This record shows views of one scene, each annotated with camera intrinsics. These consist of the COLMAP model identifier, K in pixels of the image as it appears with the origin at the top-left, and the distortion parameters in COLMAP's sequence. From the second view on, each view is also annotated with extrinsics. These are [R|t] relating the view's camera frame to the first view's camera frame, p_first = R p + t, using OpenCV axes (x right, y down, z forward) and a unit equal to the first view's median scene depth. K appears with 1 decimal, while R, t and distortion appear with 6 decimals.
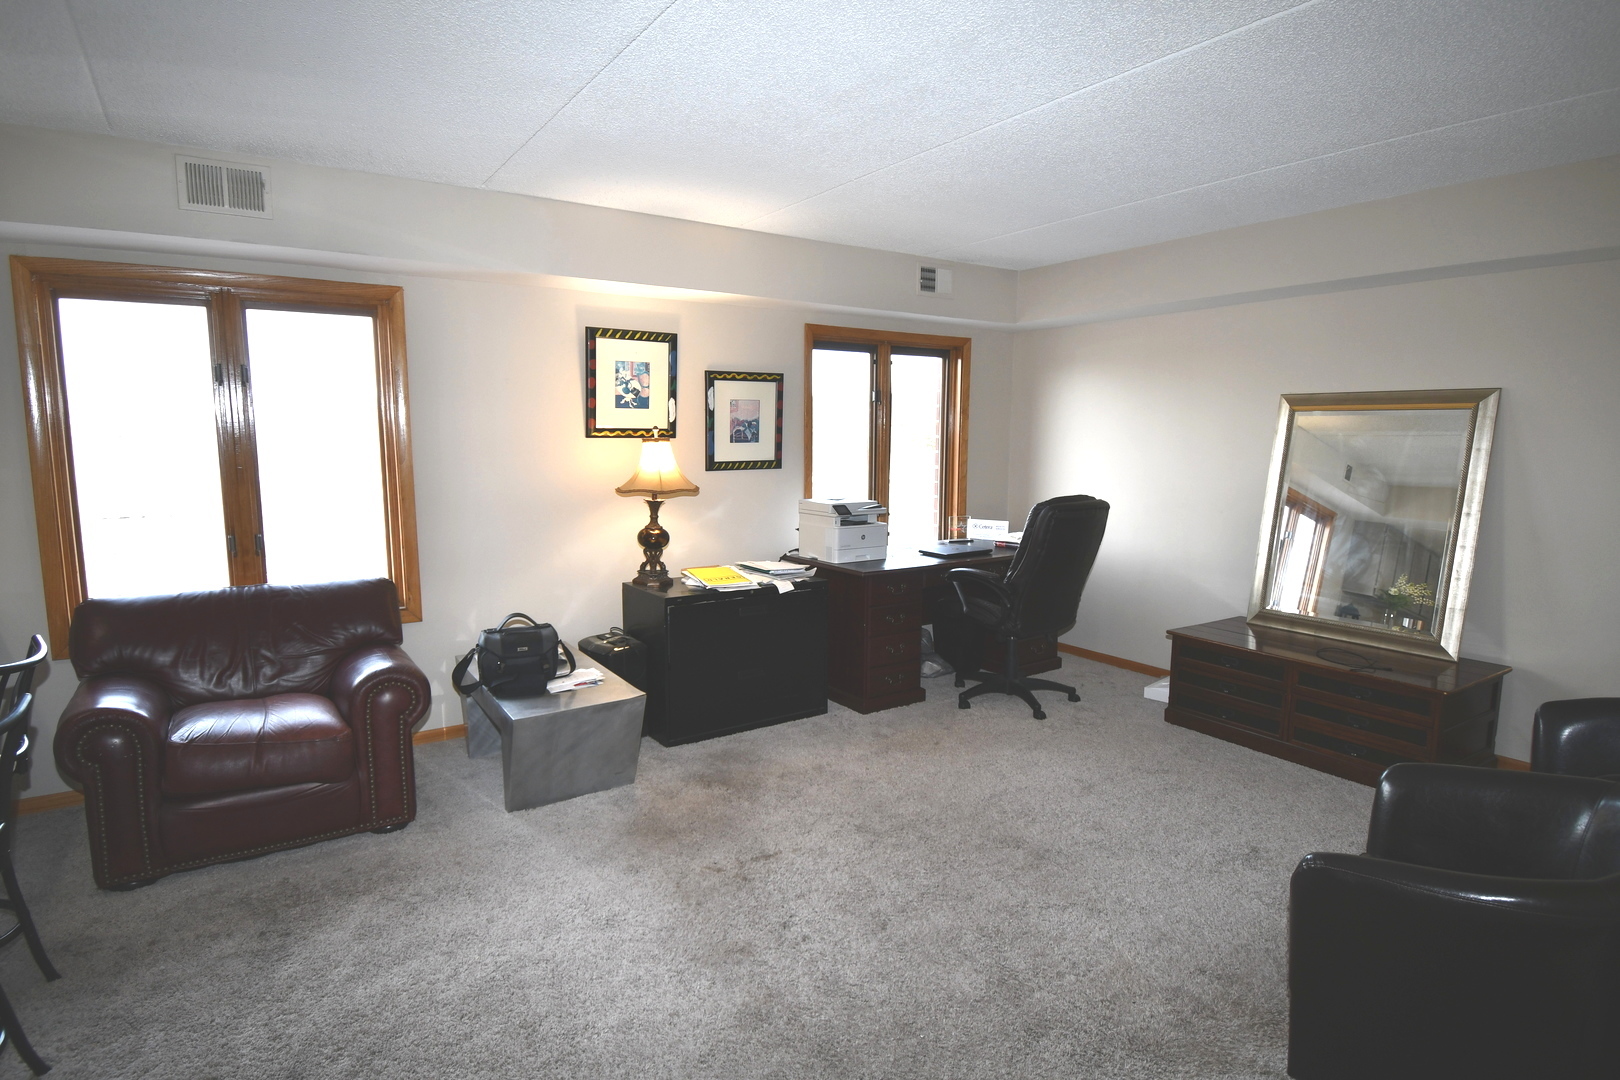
lens RADIAL K [[859.7, 0, 803.5], [0, 859.7, 544.4], [0, 0, 1]] dist [0.026329, -0.038310]
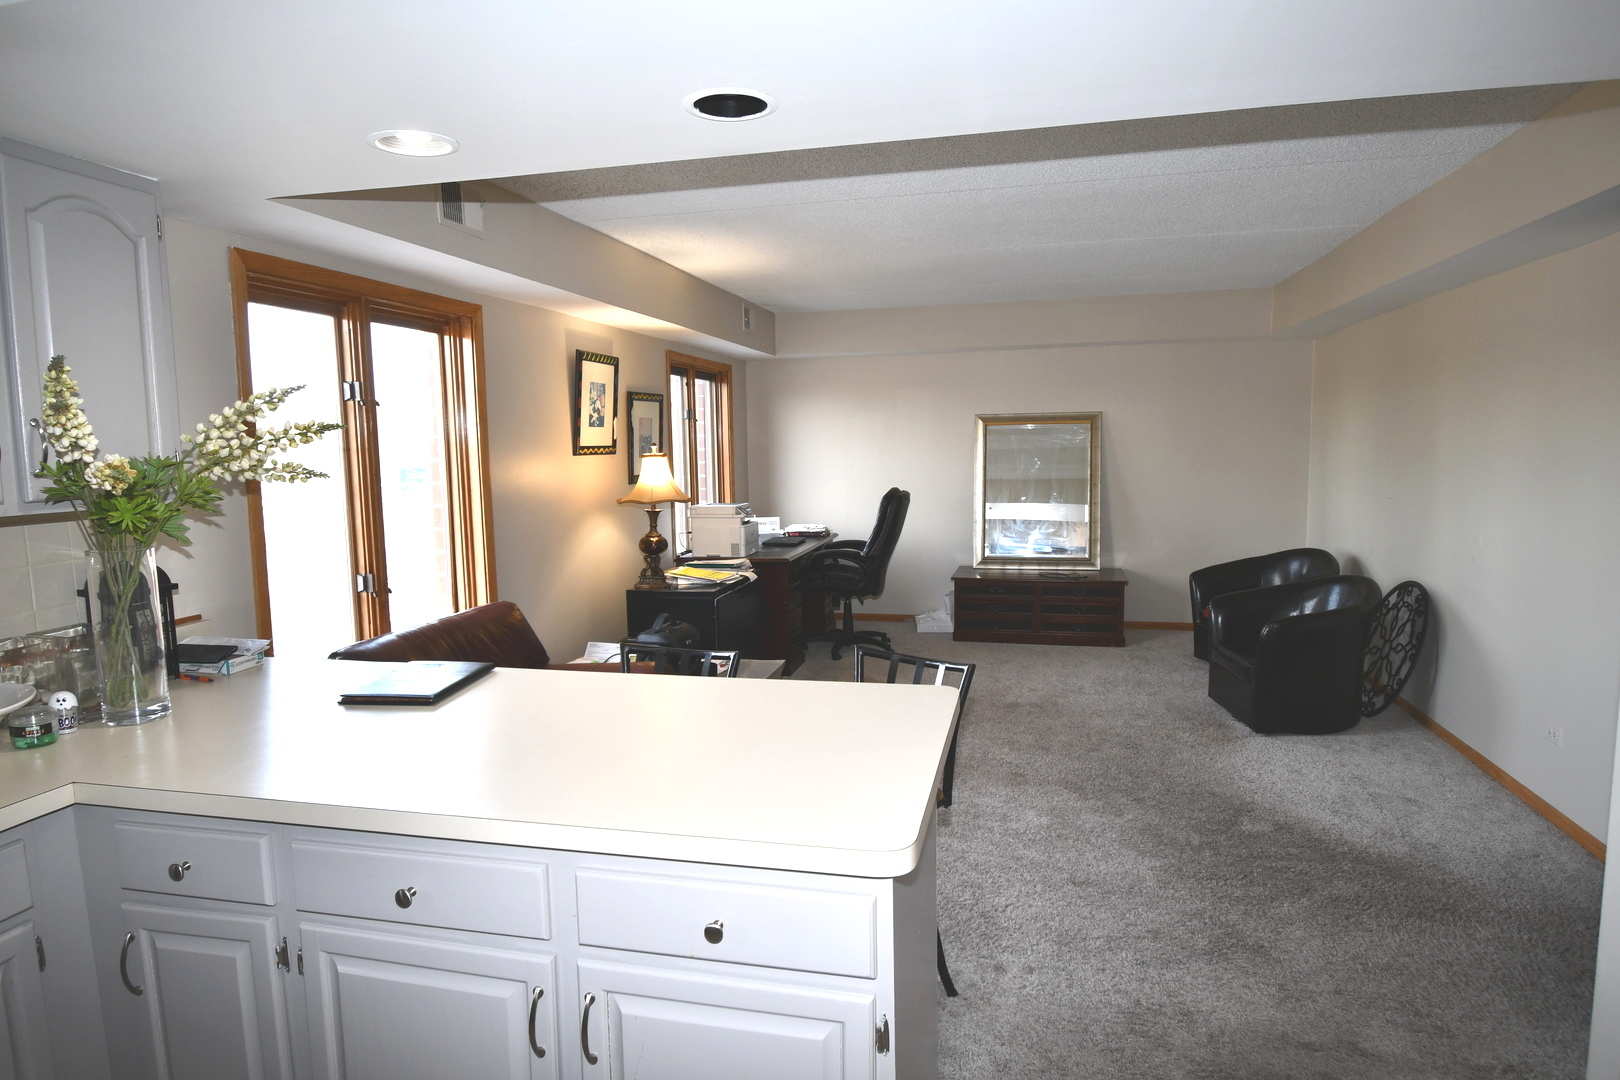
lens RADIAL K [[943.5, 0, 806.1], [0, 943.5, 548.0], [0, 0, 1]] dist [0.007743, -0.022982]
pose [[0.741635, -0.092691, 0.664369, -0.807629], [0.108052, 0.993981, 0.018059, -0.004071], [-0.662044, 0.058394, 0.747186, -0.023554]]
